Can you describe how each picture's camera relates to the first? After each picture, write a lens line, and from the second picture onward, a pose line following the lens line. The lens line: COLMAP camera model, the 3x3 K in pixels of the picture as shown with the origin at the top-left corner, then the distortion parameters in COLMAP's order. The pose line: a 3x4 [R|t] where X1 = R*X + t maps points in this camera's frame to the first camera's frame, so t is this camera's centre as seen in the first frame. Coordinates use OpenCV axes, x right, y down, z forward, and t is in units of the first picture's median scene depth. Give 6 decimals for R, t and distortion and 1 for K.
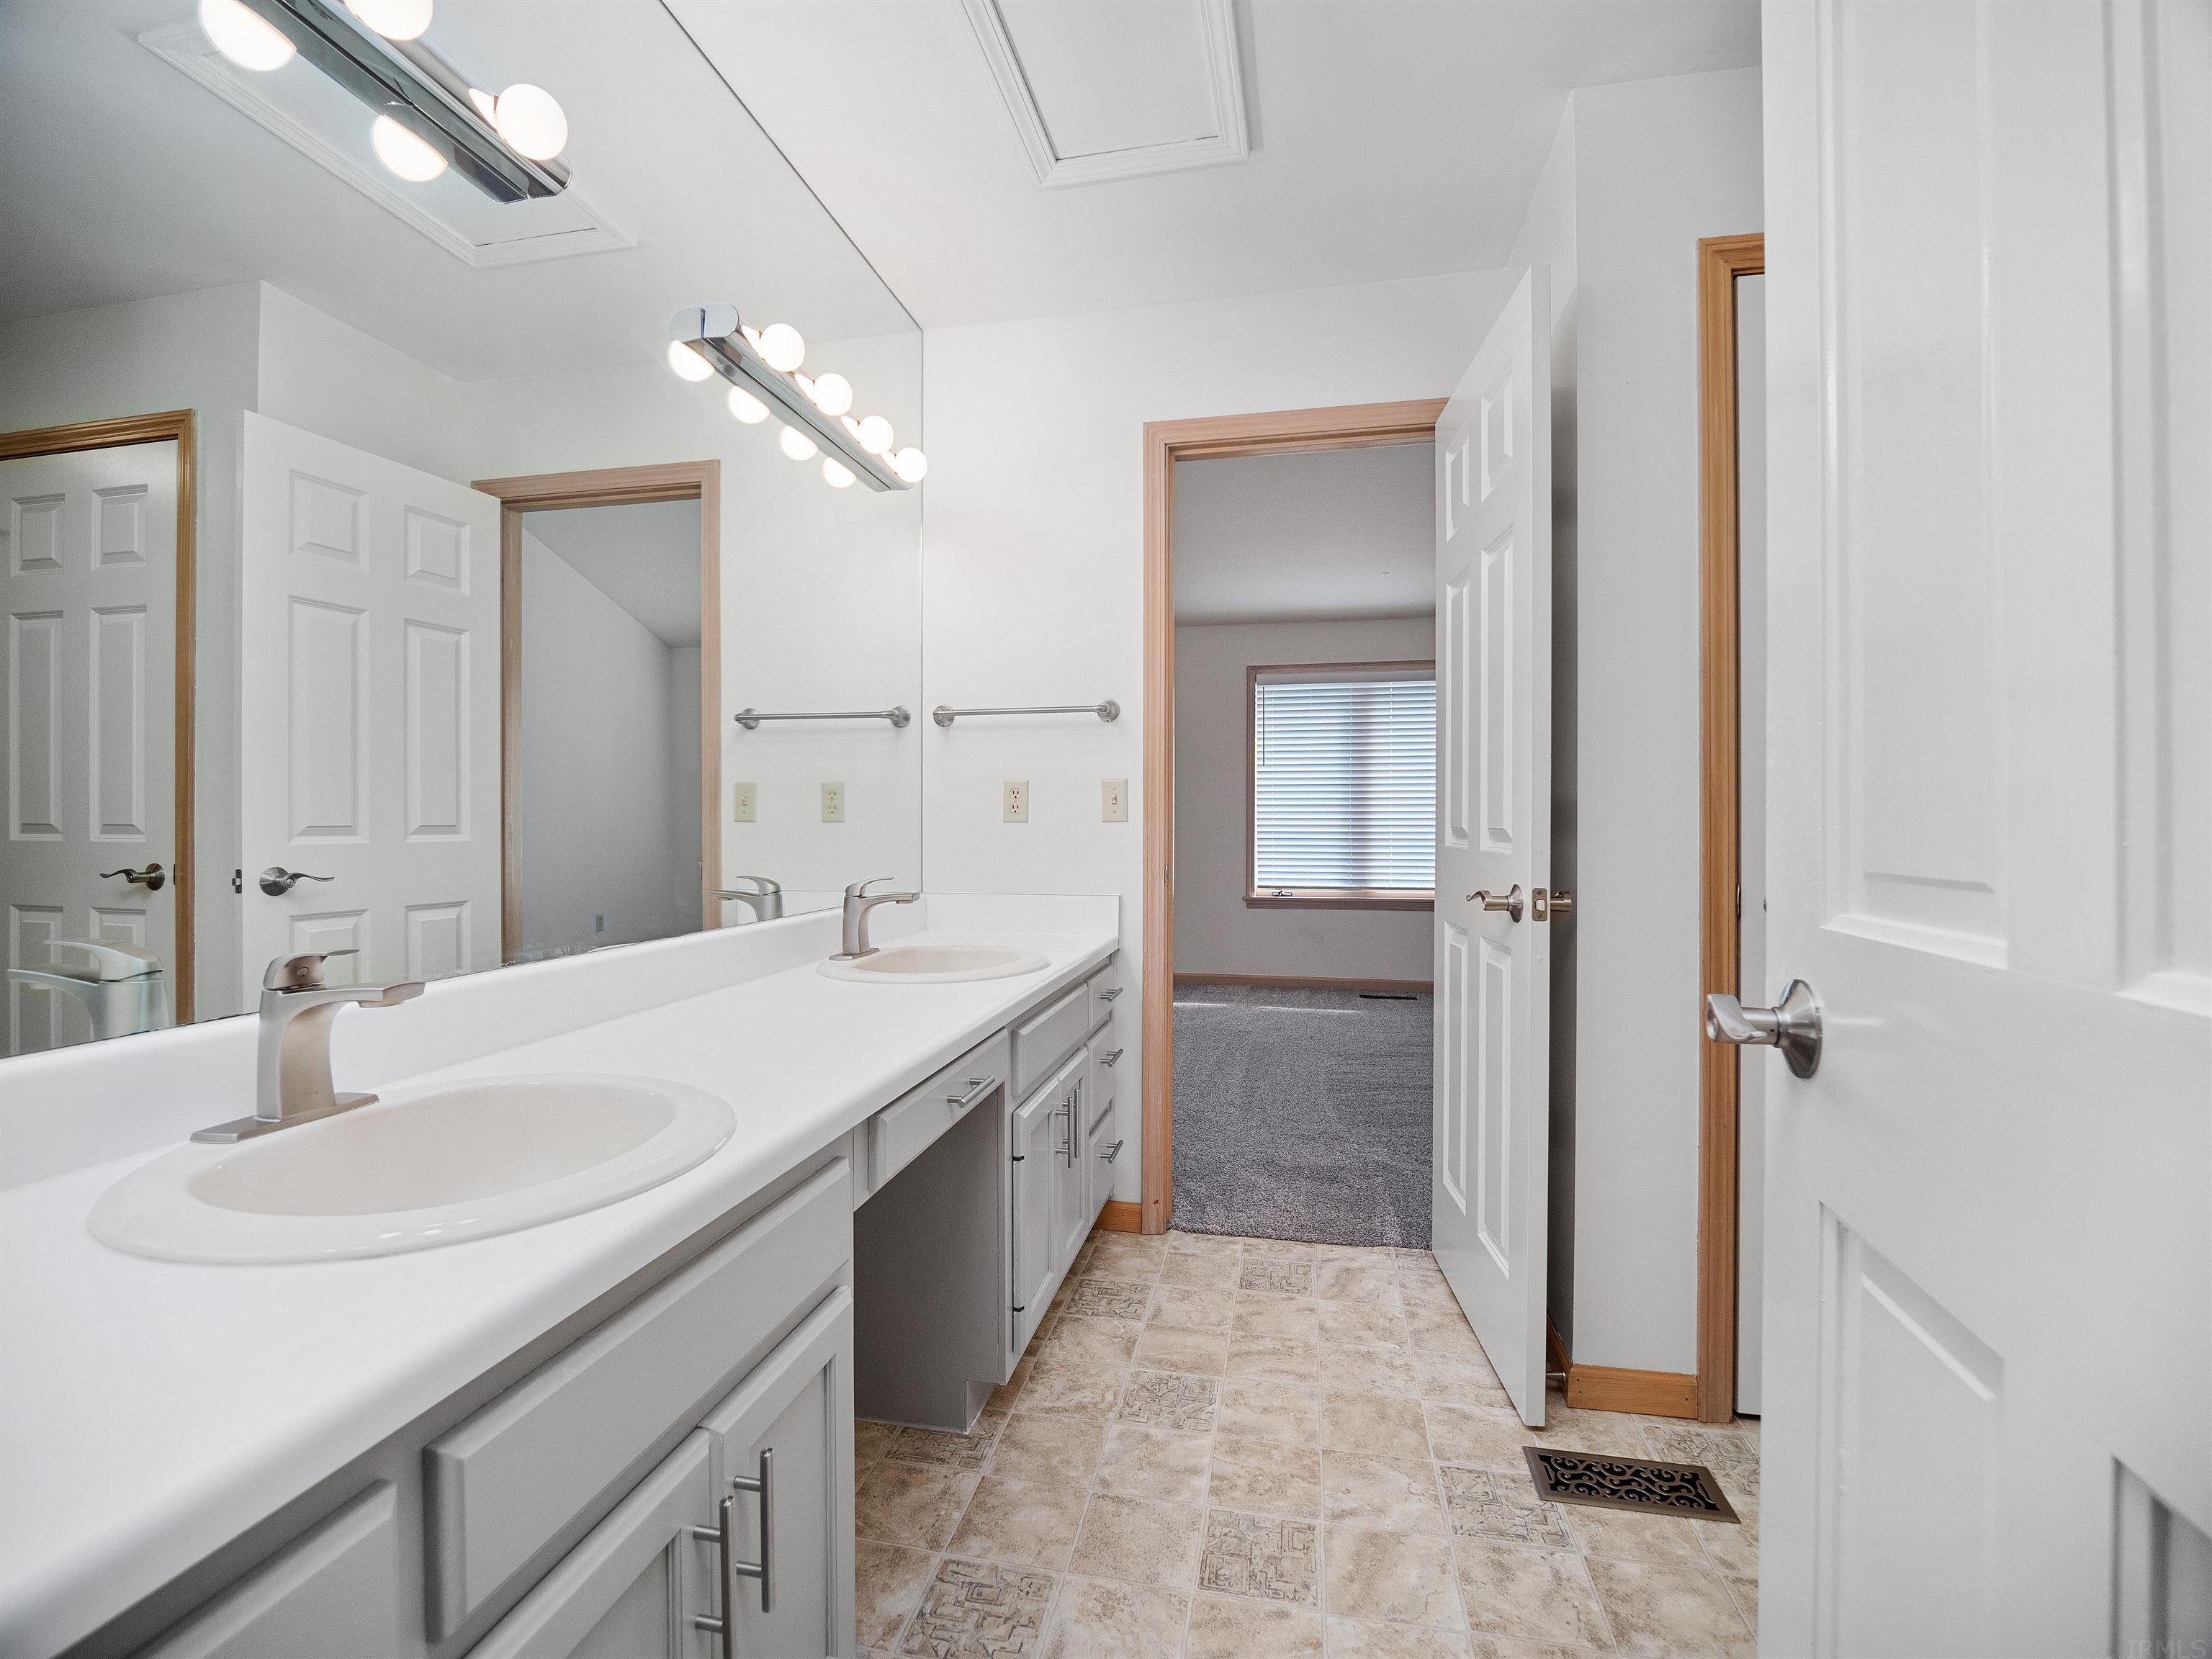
lens RADIAL K [[1005.1, 0, 1101.7], [0, 1005.1, 827.4], [0, 0, 1]] dist [-0.011757, -0.001778]
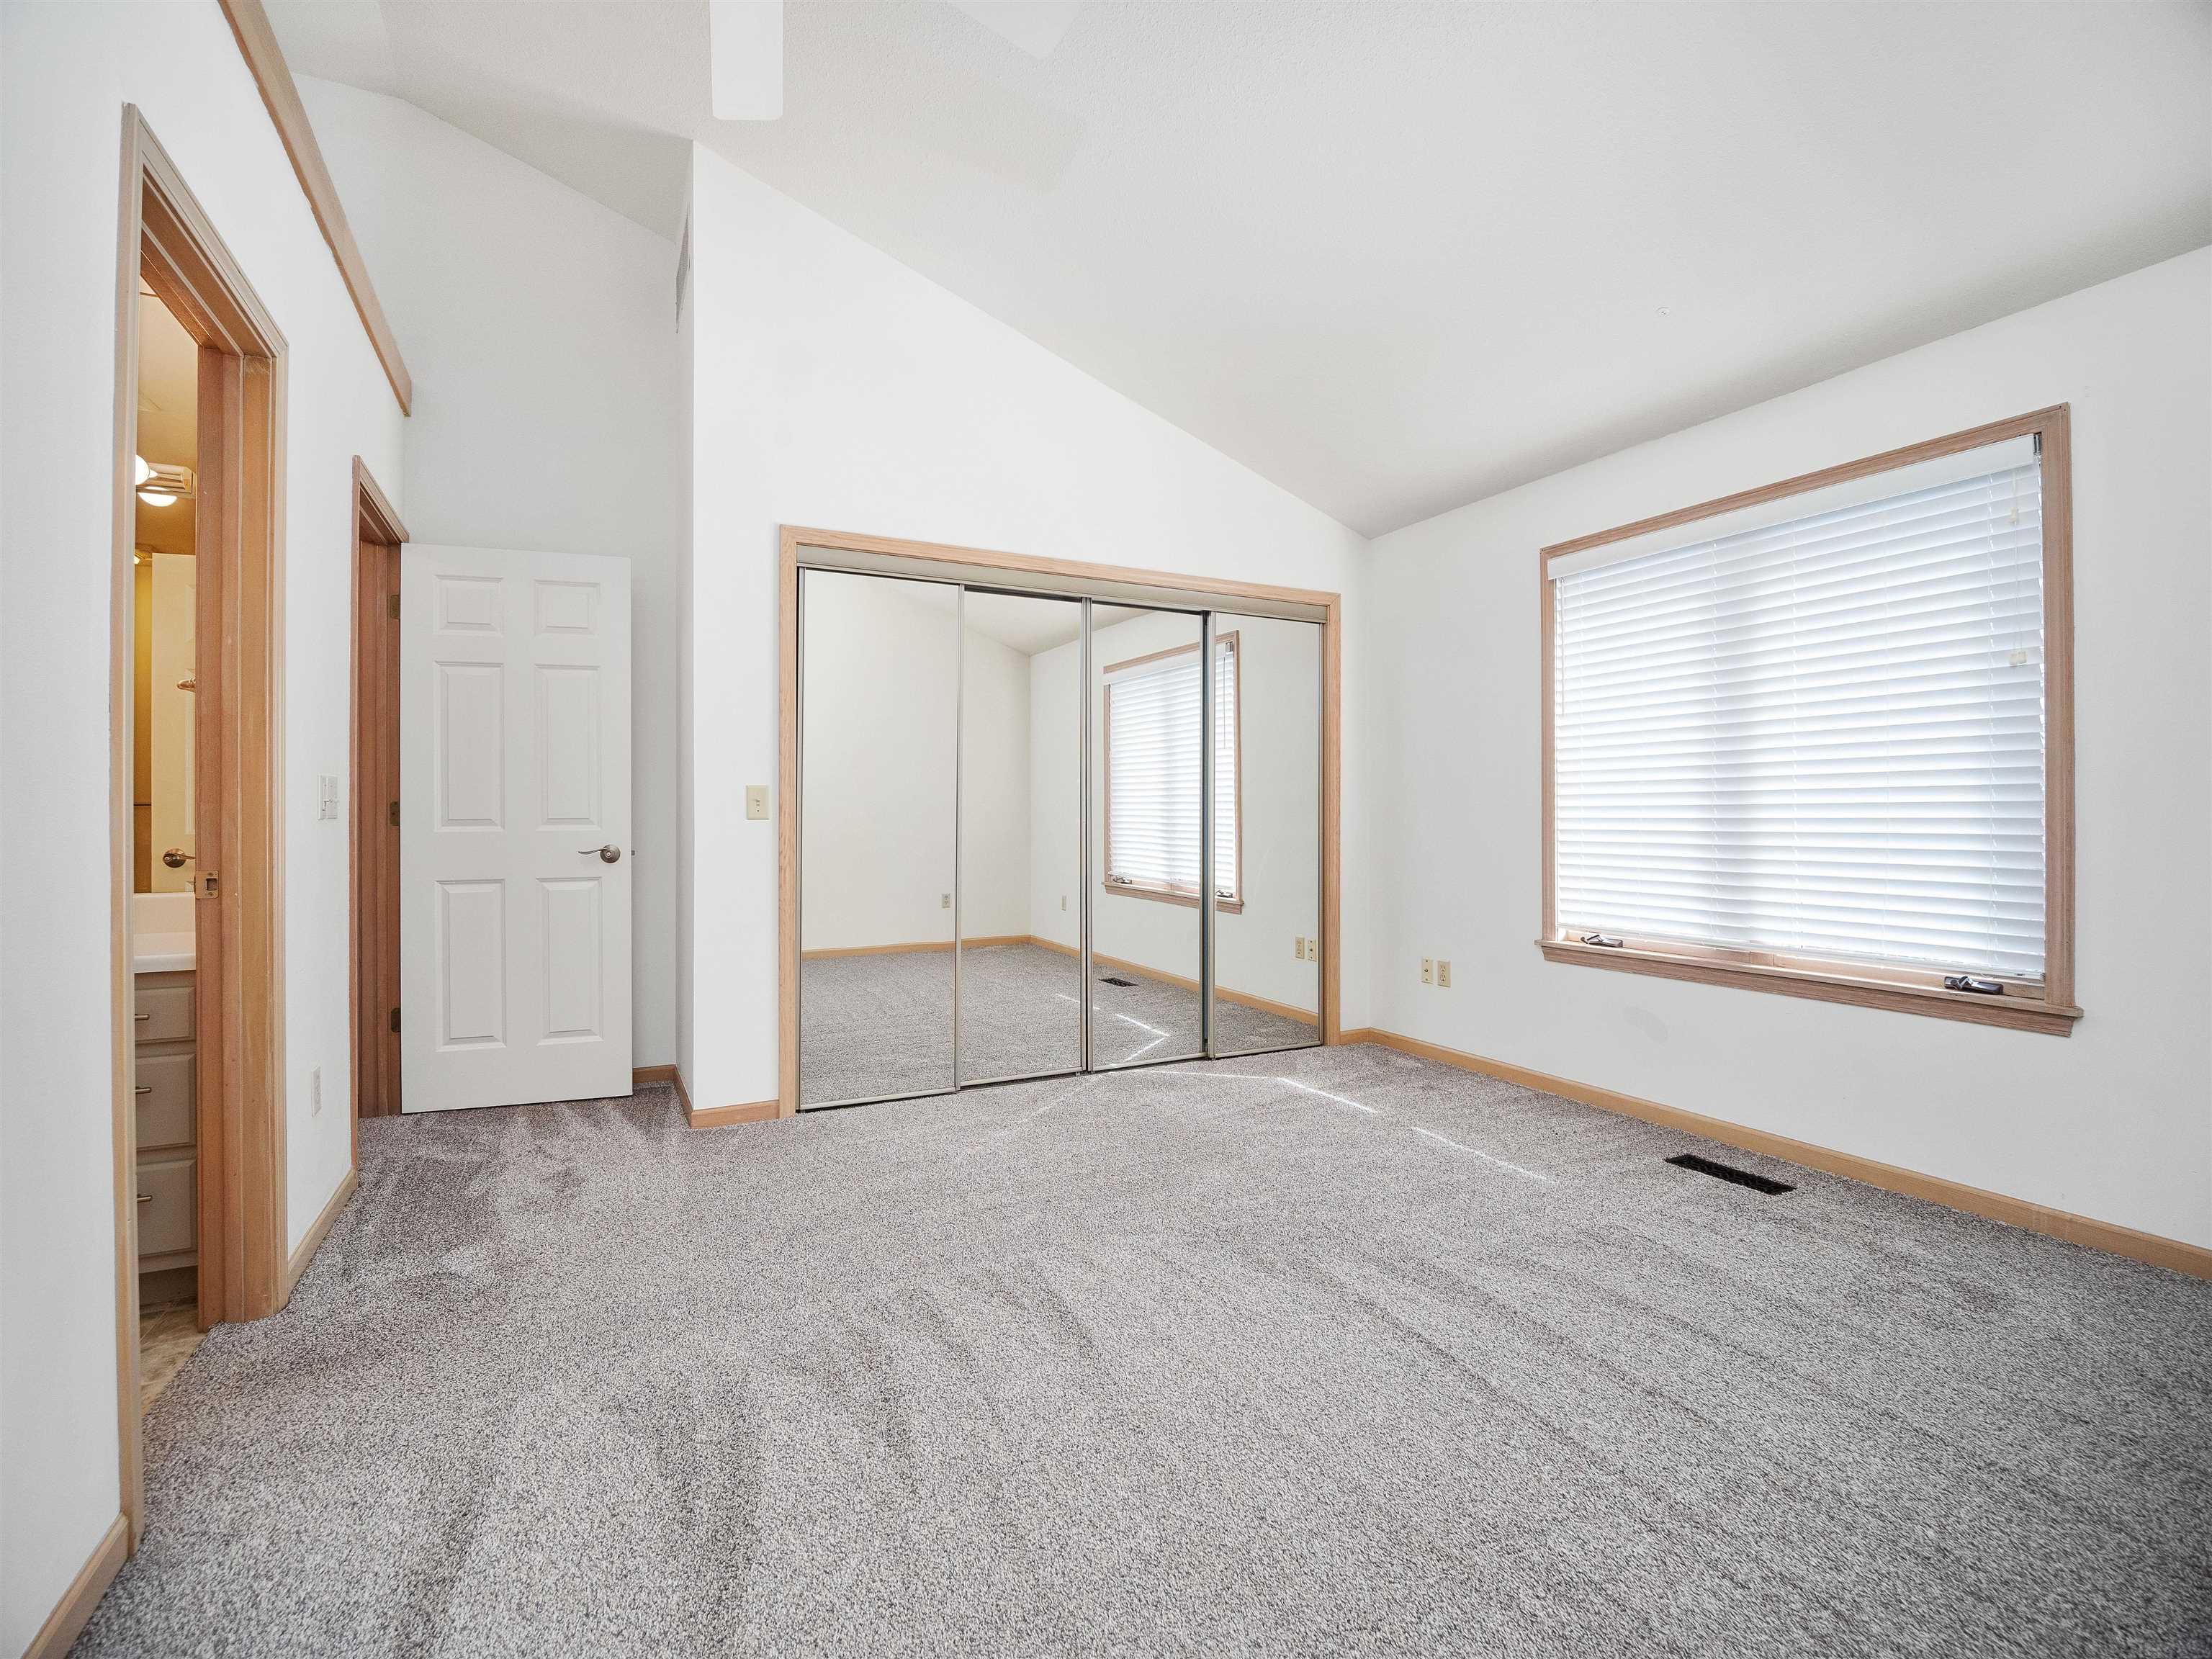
lens RADIAL K [[1005.1, 0, 1103.1], [0, 1005.1, 811.6], [0, 0, 1]] dist [-0.011757, -0.001778]
pose [[0.628065, -0.003331, -0.778154, 0.439185], [0.001286, 0.999994, -0.003242, -0.004846], [0.778160, 0.001036, 0.628065, 0.432111]]
